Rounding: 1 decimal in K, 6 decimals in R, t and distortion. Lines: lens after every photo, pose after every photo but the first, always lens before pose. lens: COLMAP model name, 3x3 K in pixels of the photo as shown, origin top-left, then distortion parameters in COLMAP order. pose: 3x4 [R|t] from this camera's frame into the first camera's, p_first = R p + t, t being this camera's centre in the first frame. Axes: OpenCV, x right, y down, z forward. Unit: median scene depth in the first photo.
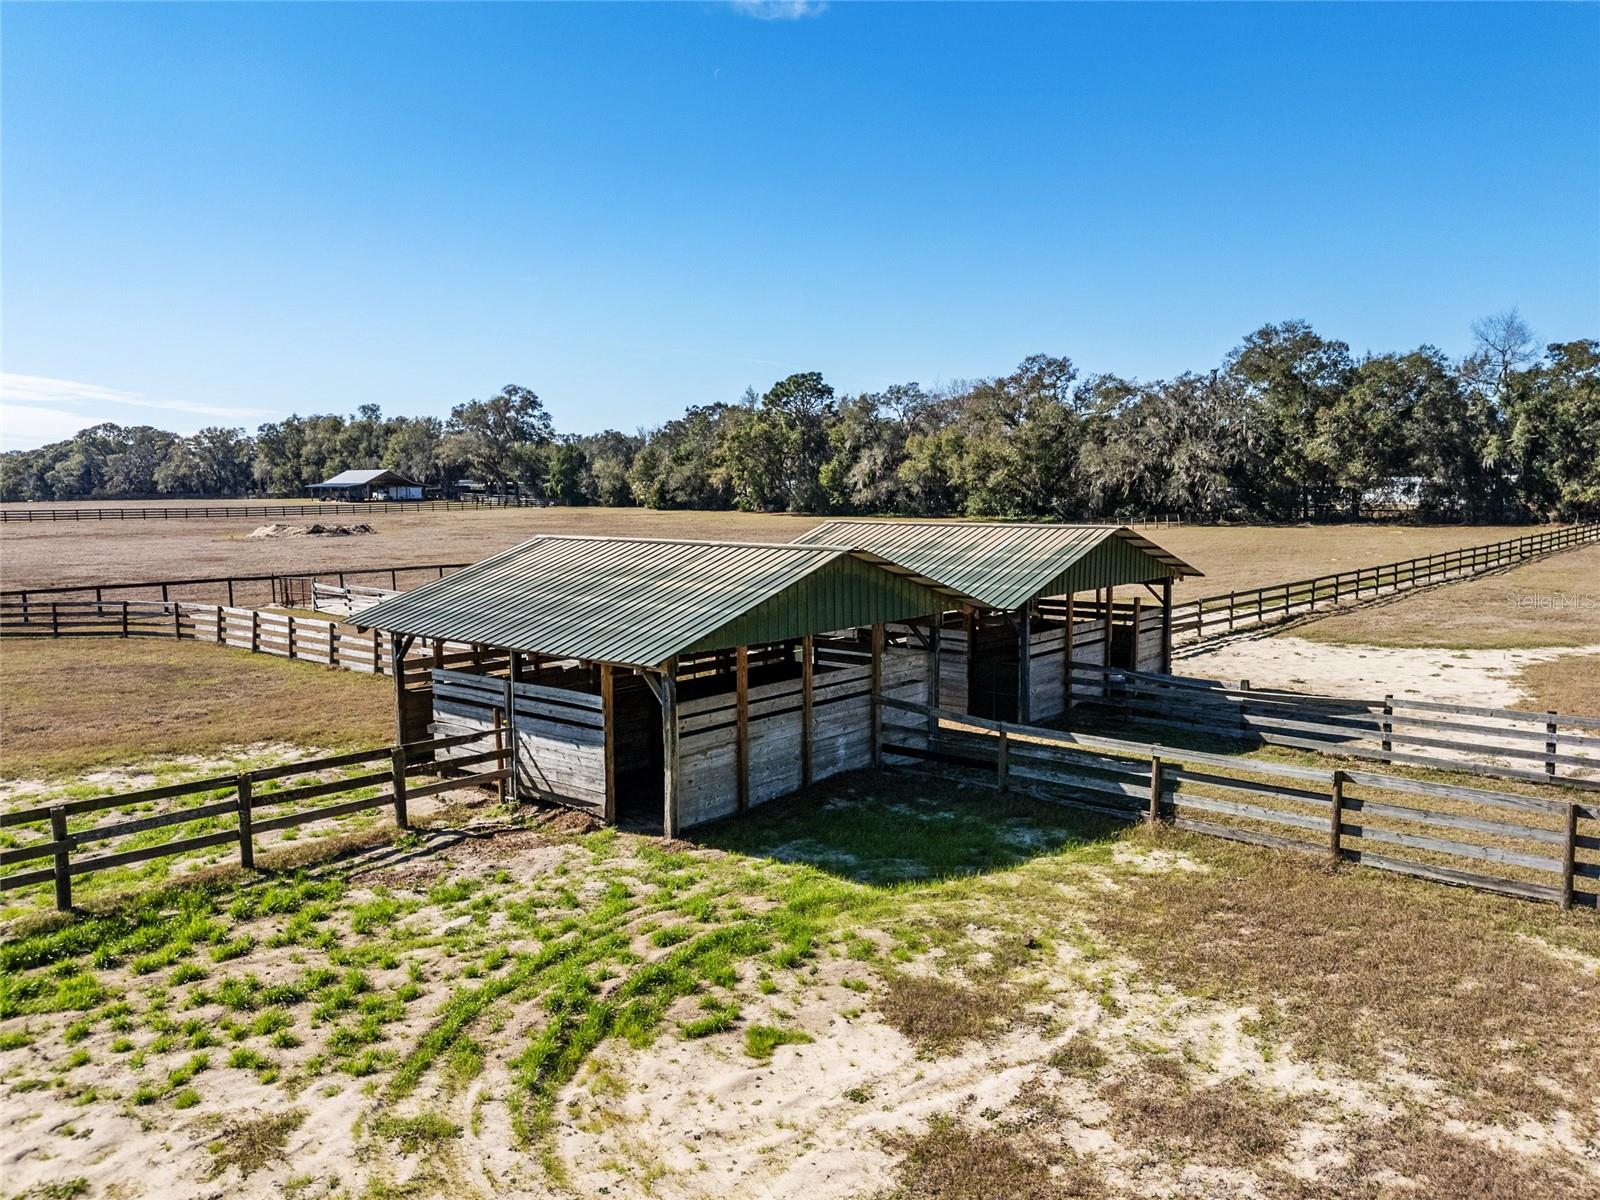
lens RADIAL K [[1168.3, 0, 802.2], [0, 1168.3, 608.2], [0, 0, 1]] dist [0.092211, -0.099943]
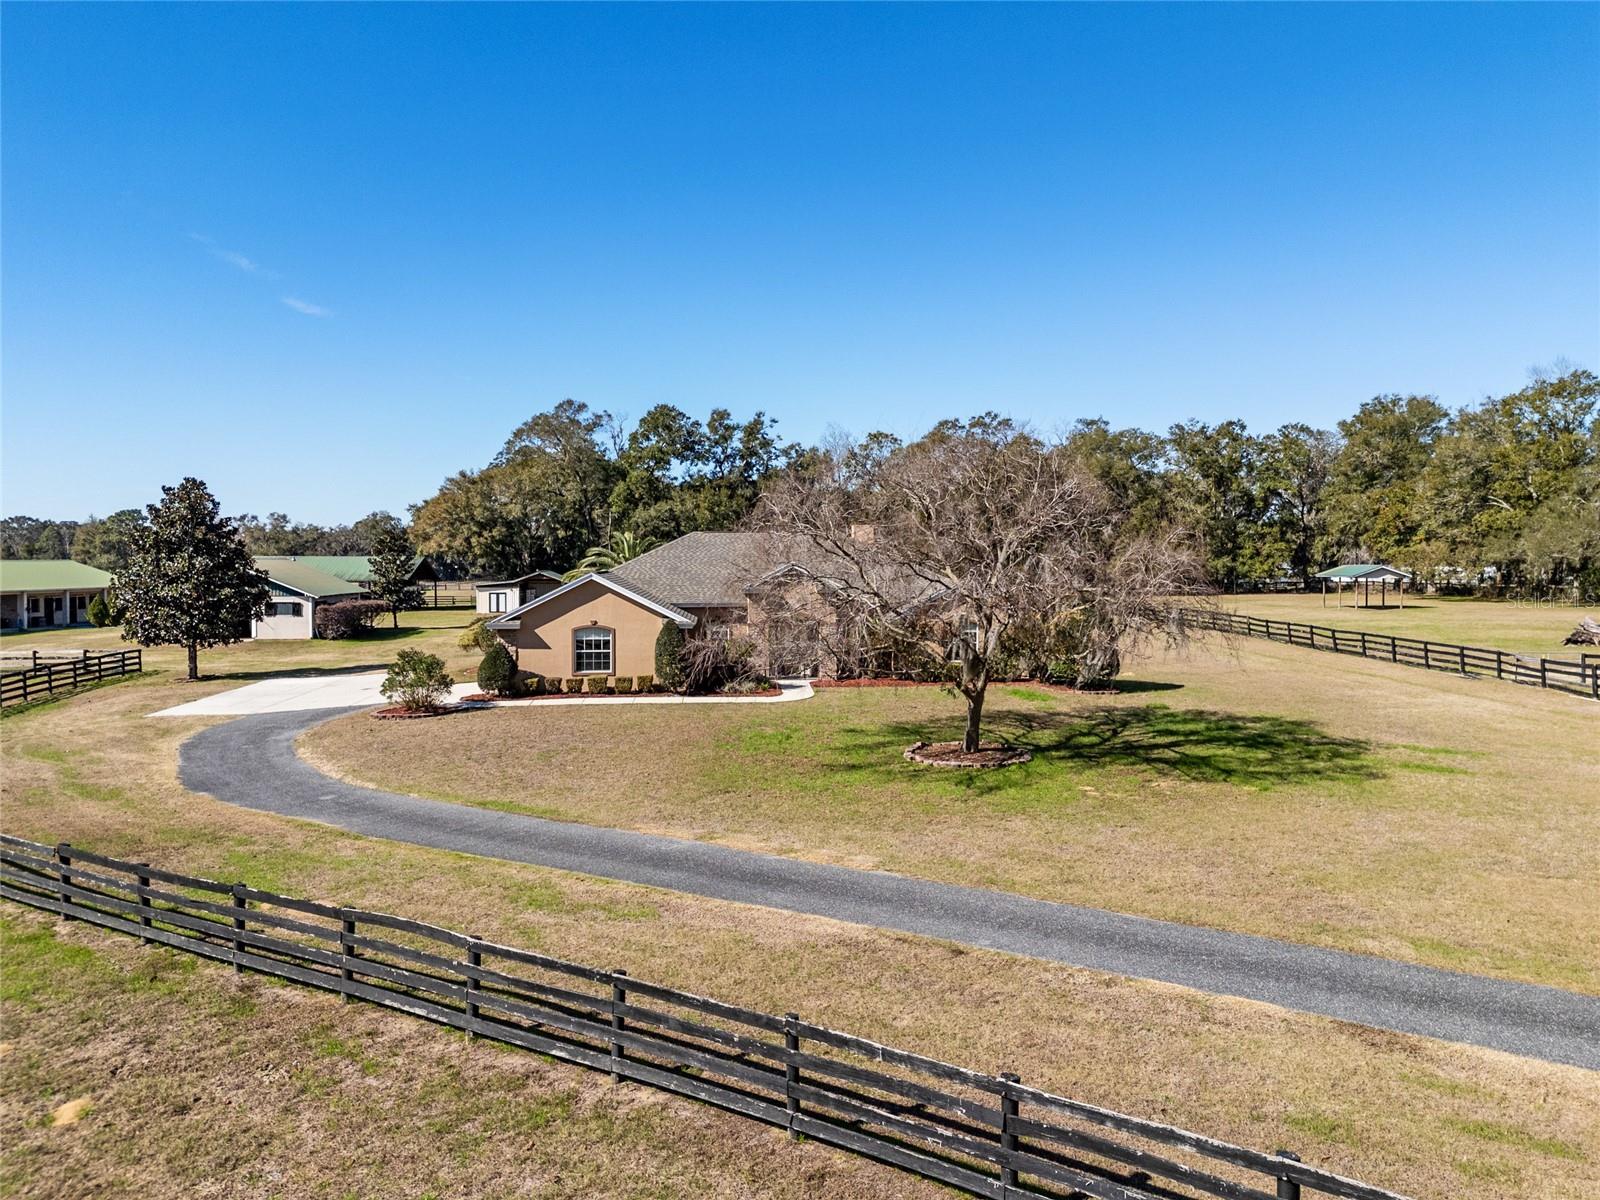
lens RADIAL K [[1168.3, 0, 800.3], [0, 1168.3, 598.5], [0, 0, 1]] dist [0.092211, -0.099943]
pose [[0.686376, -0.010741, 0.727168, -0.783049], [0.071899, 0.995994, -0.053155, 0.154093], [-0.723684, 0.088767, 0.684399, -1.334852]]
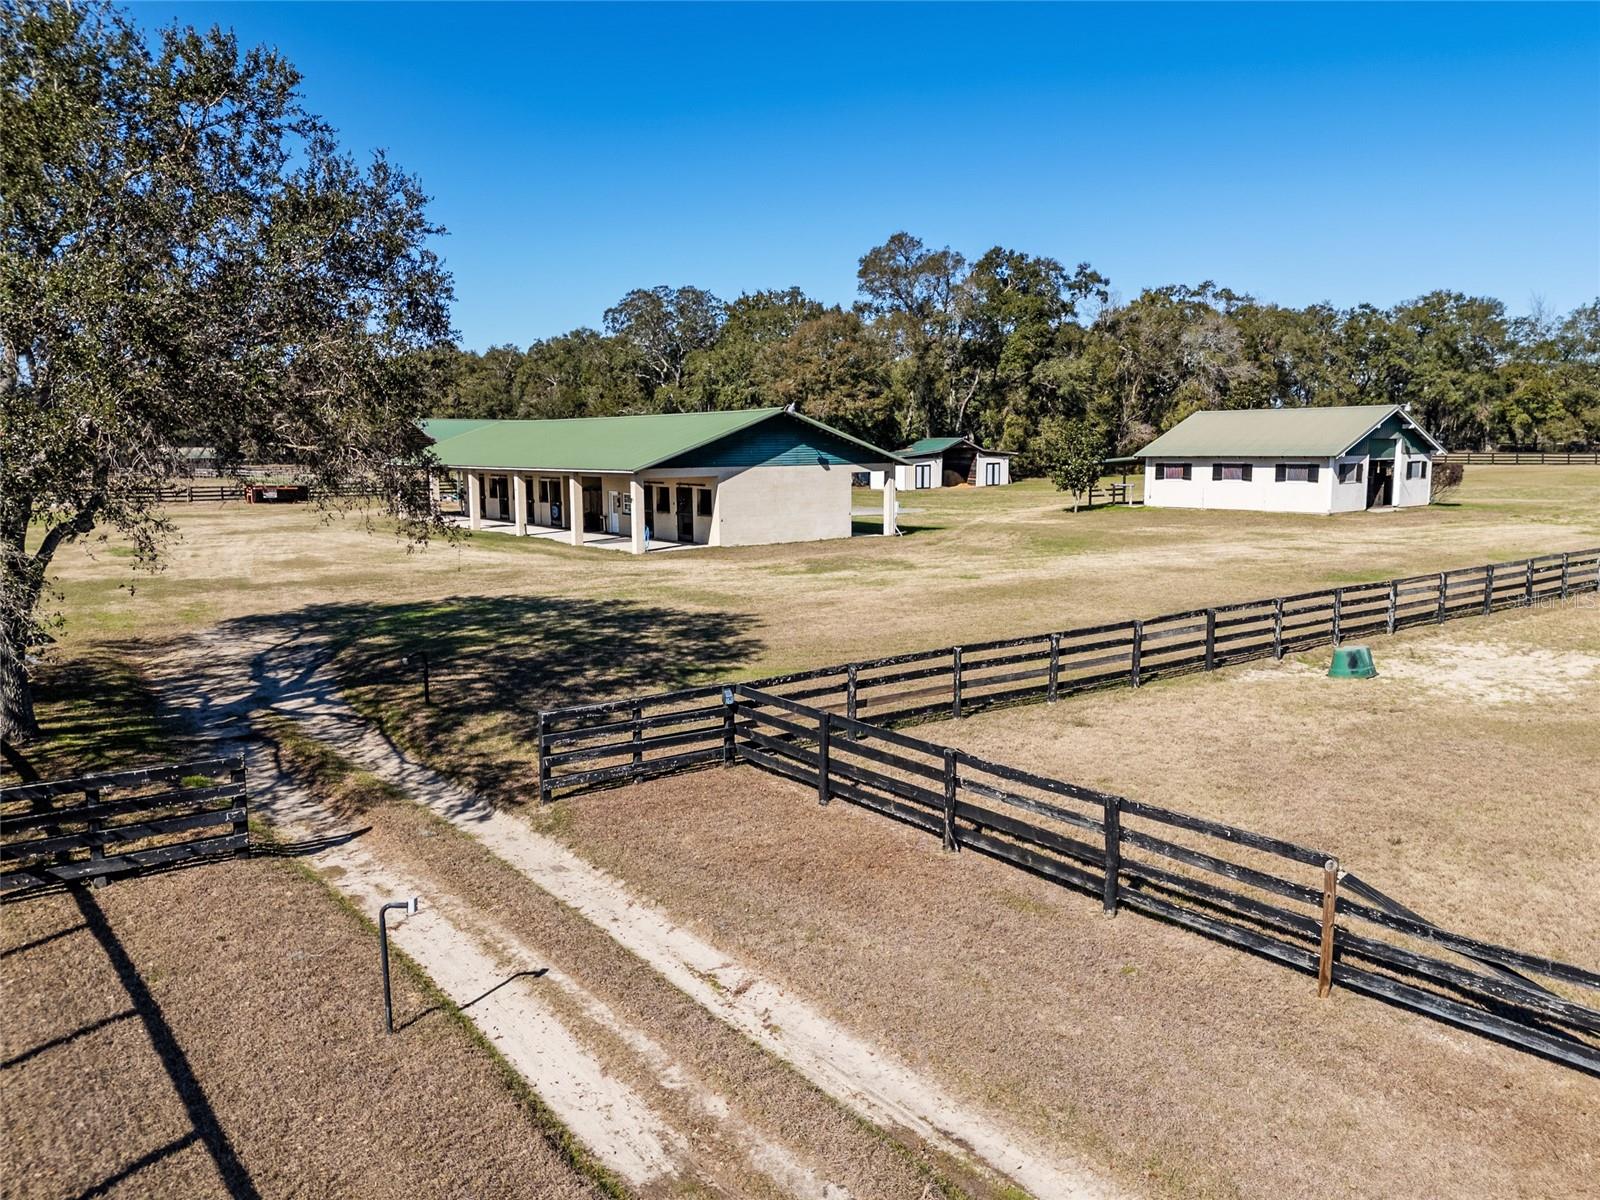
lens RADIAL K [[1168.3, 0, 793.8], [0, 1168.3, 604.8], [0, 0, 1]] dist [0.092211, -0.099943]
pose [[0.163637, -0.123181, 0.978800, -1.049043], [0.114289, 0.987860, 0.105214, 0.086326], [-0.979878, 0.094649, 0.175729, -0.602695]]
